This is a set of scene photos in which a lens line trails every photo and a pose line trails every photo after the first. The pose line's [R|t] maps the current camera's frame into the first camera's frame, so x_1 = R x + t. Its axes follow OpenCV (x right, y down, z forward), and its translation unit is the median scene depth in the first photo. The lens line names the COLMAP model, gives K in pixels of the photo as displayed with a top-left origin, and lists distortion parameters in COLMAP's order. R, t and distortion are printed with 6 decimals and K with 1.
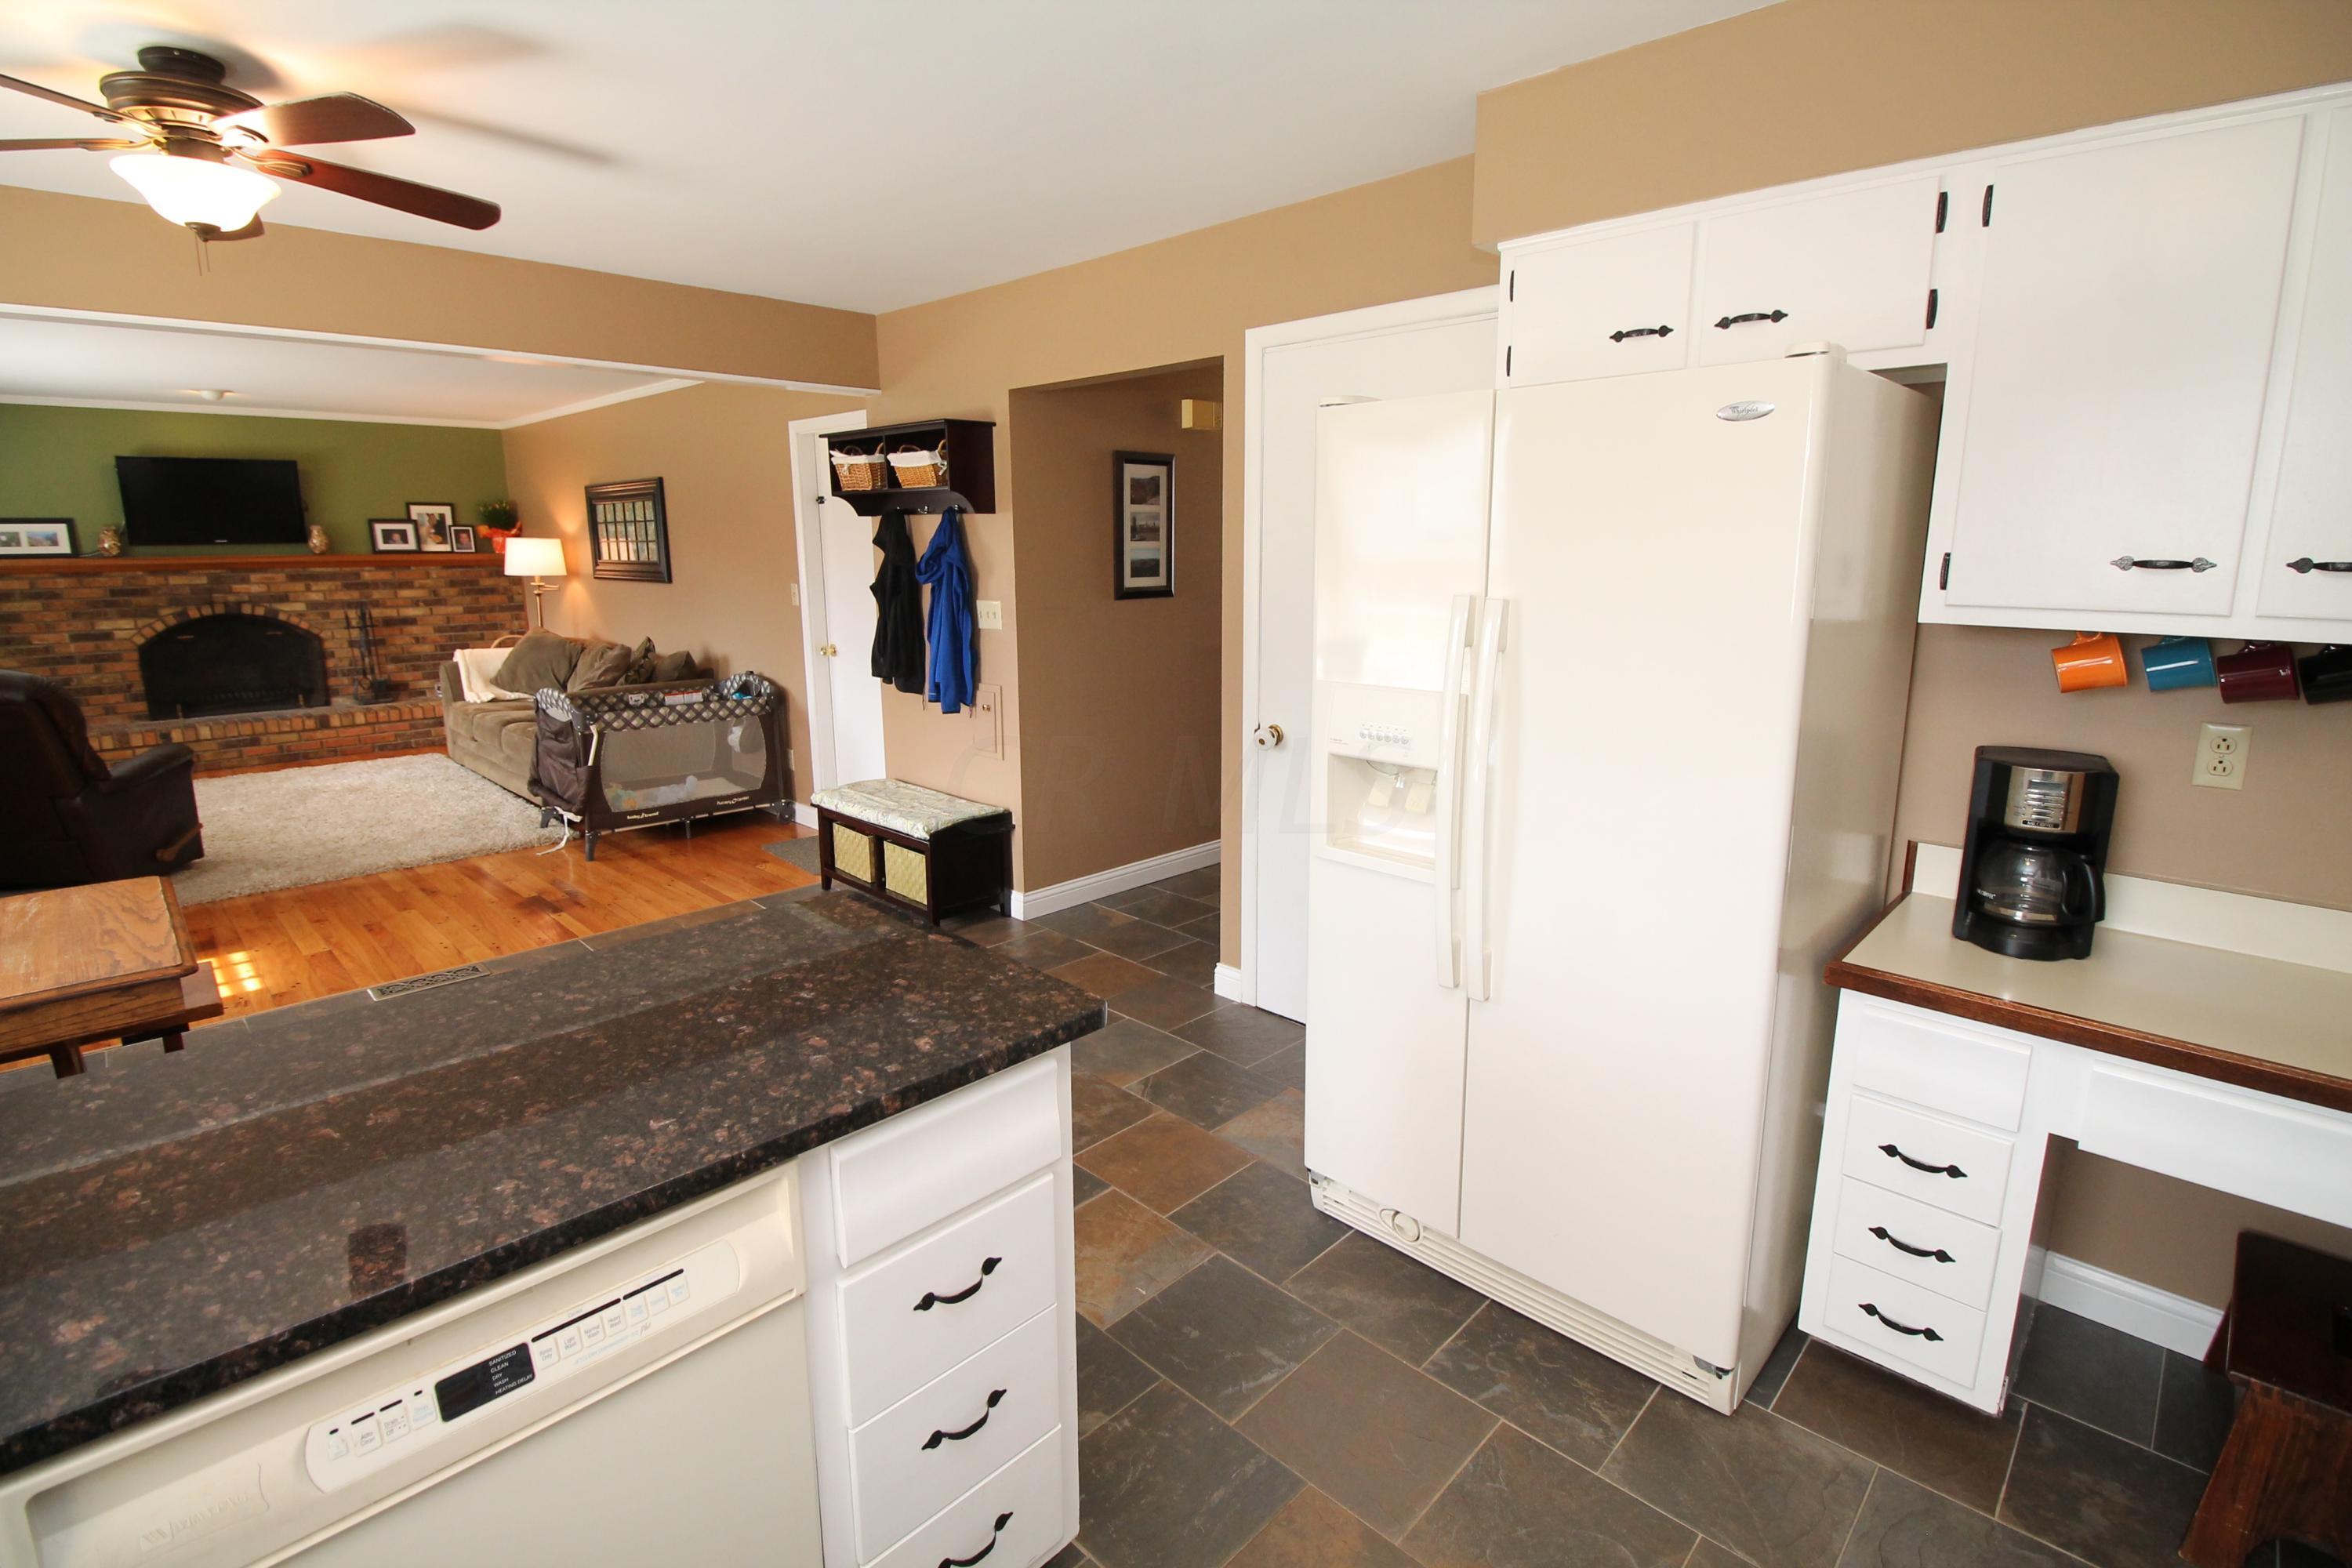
lens RADIAL K [[1107.2, 0, 1191.7], [0, 1107.2, 770.8], [0, 0, 1]] dist [-0.028031, -0.003540]
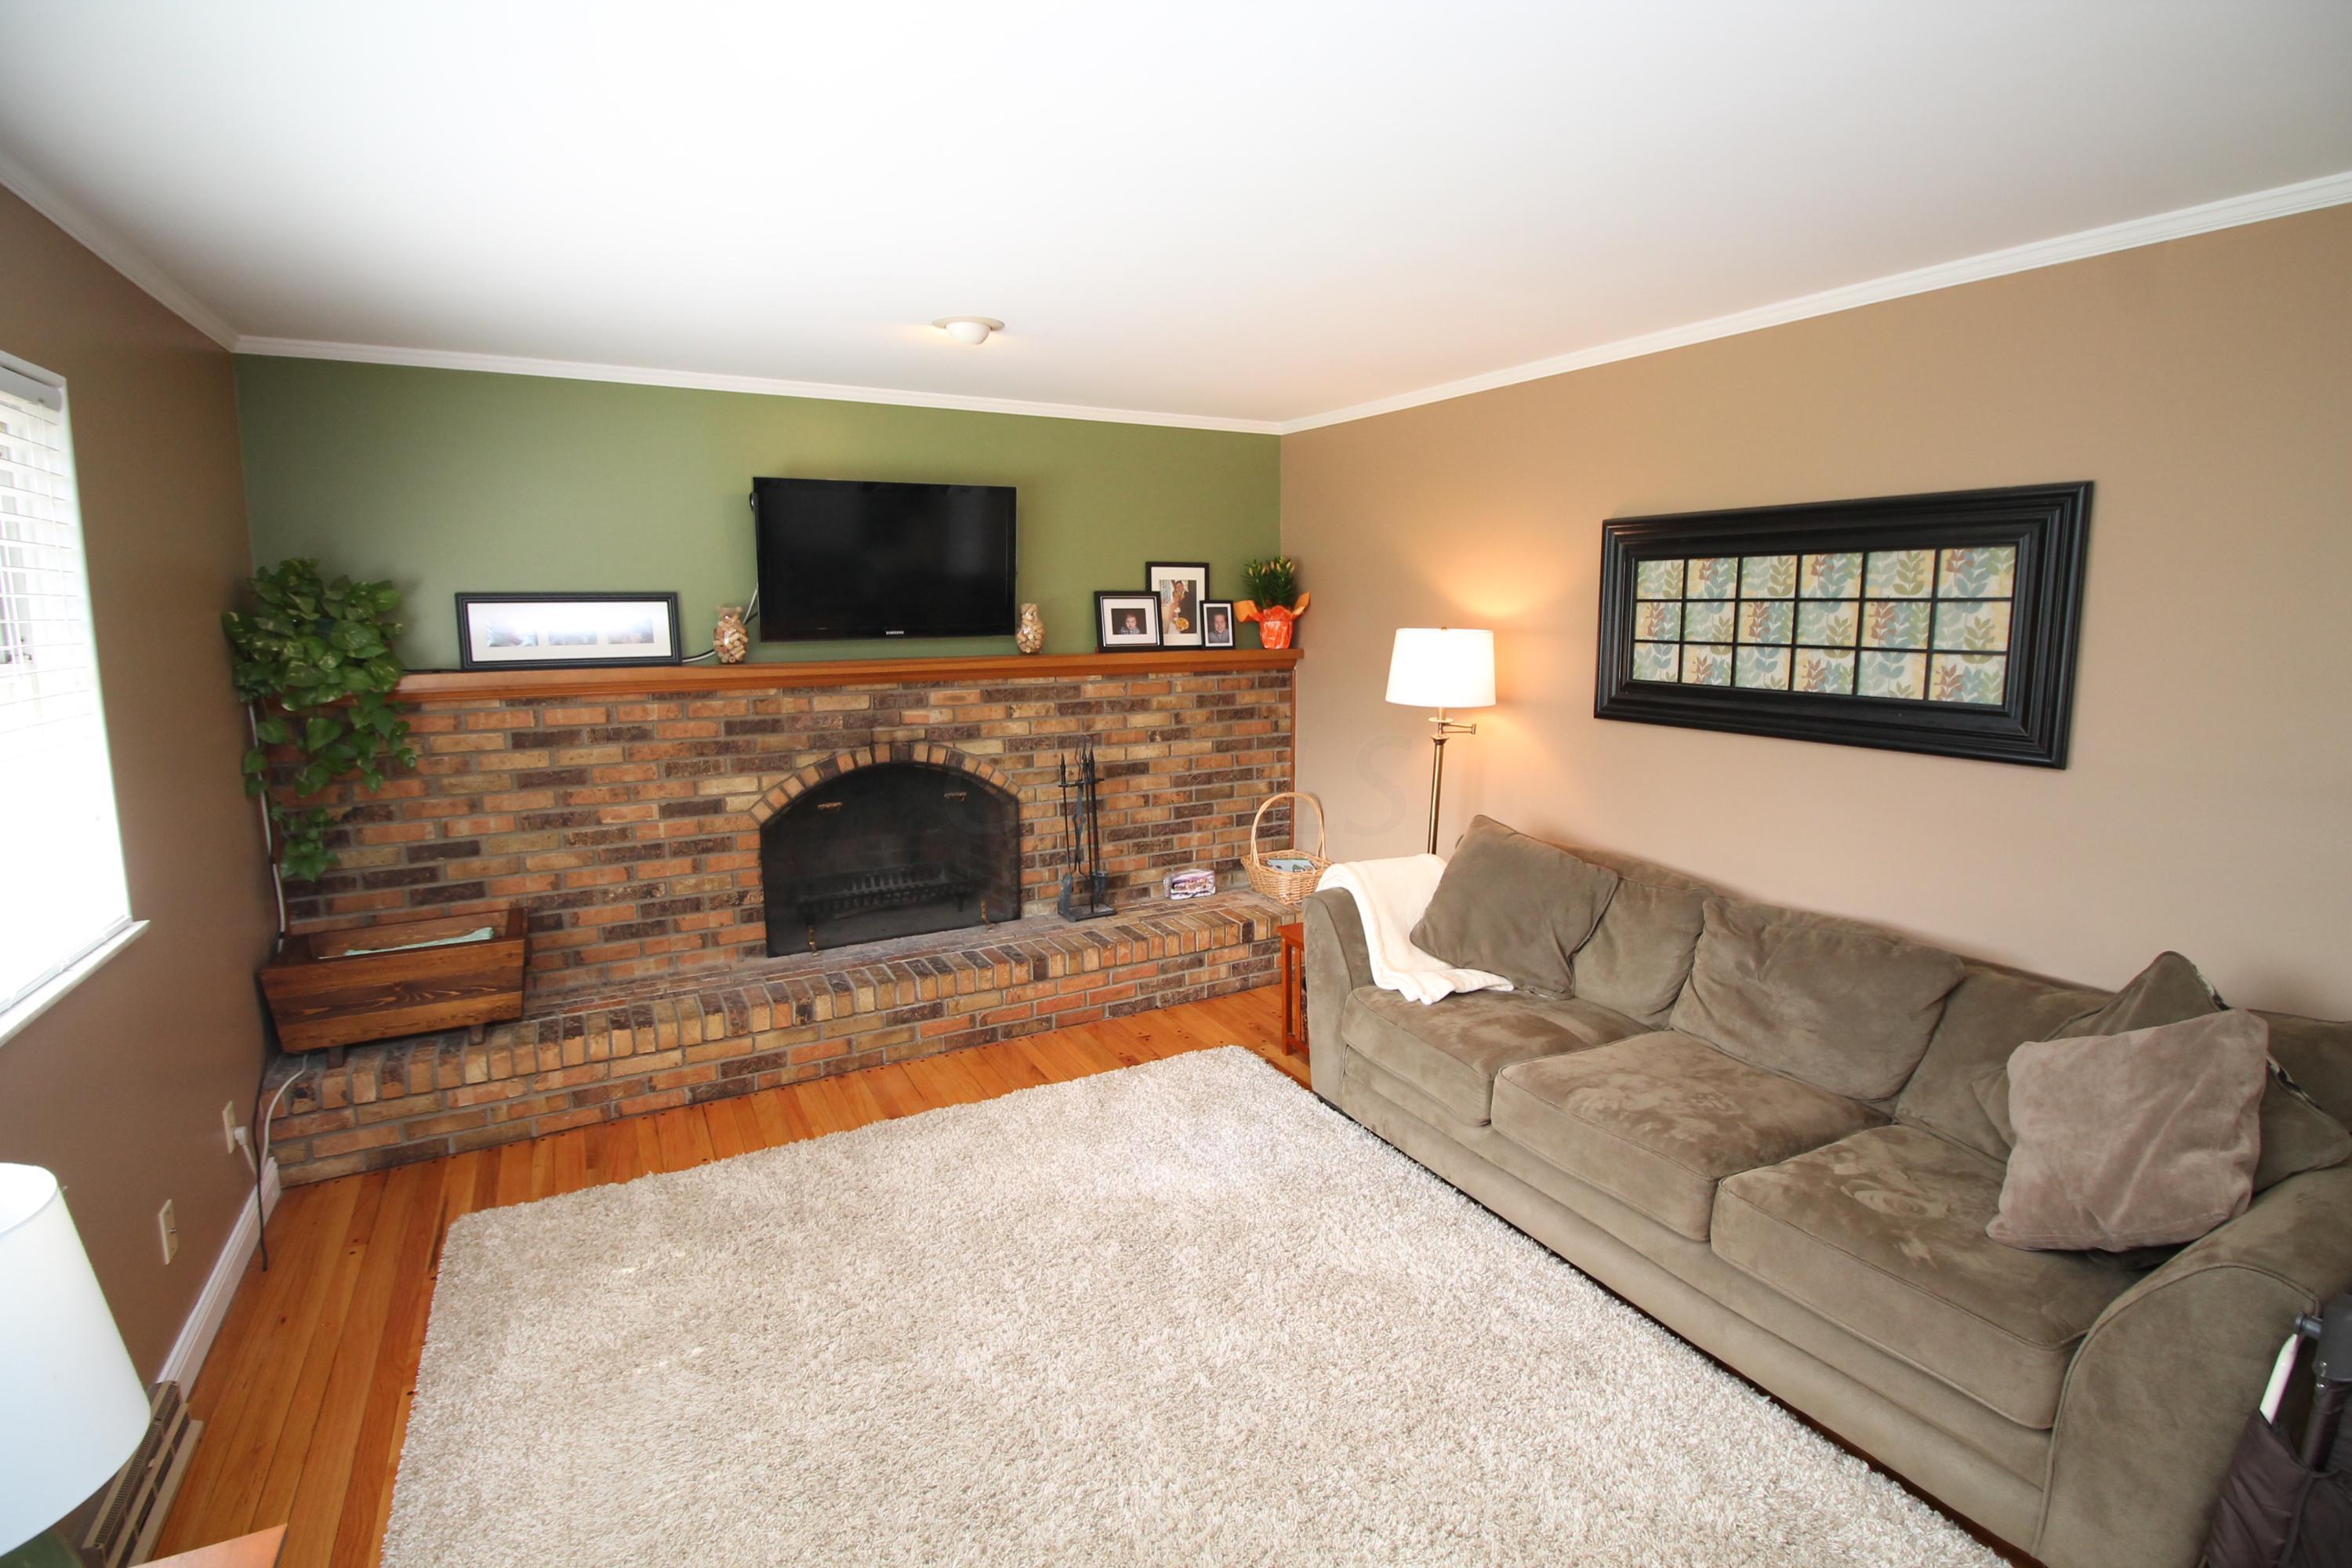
lens RADIAL K [[1107.2, 0, 1169.1], [0, 1107.2, 777.0], [0, 0, 1]] dist [-0.028031, -0.003540]
pose [[0.949967, 0.039533, -0.309837, -0.577996], [-0.054179, 0.997777, -0.038804, -0.122549], [0.307614, 0.053649, 0.949997, 0.500450]]
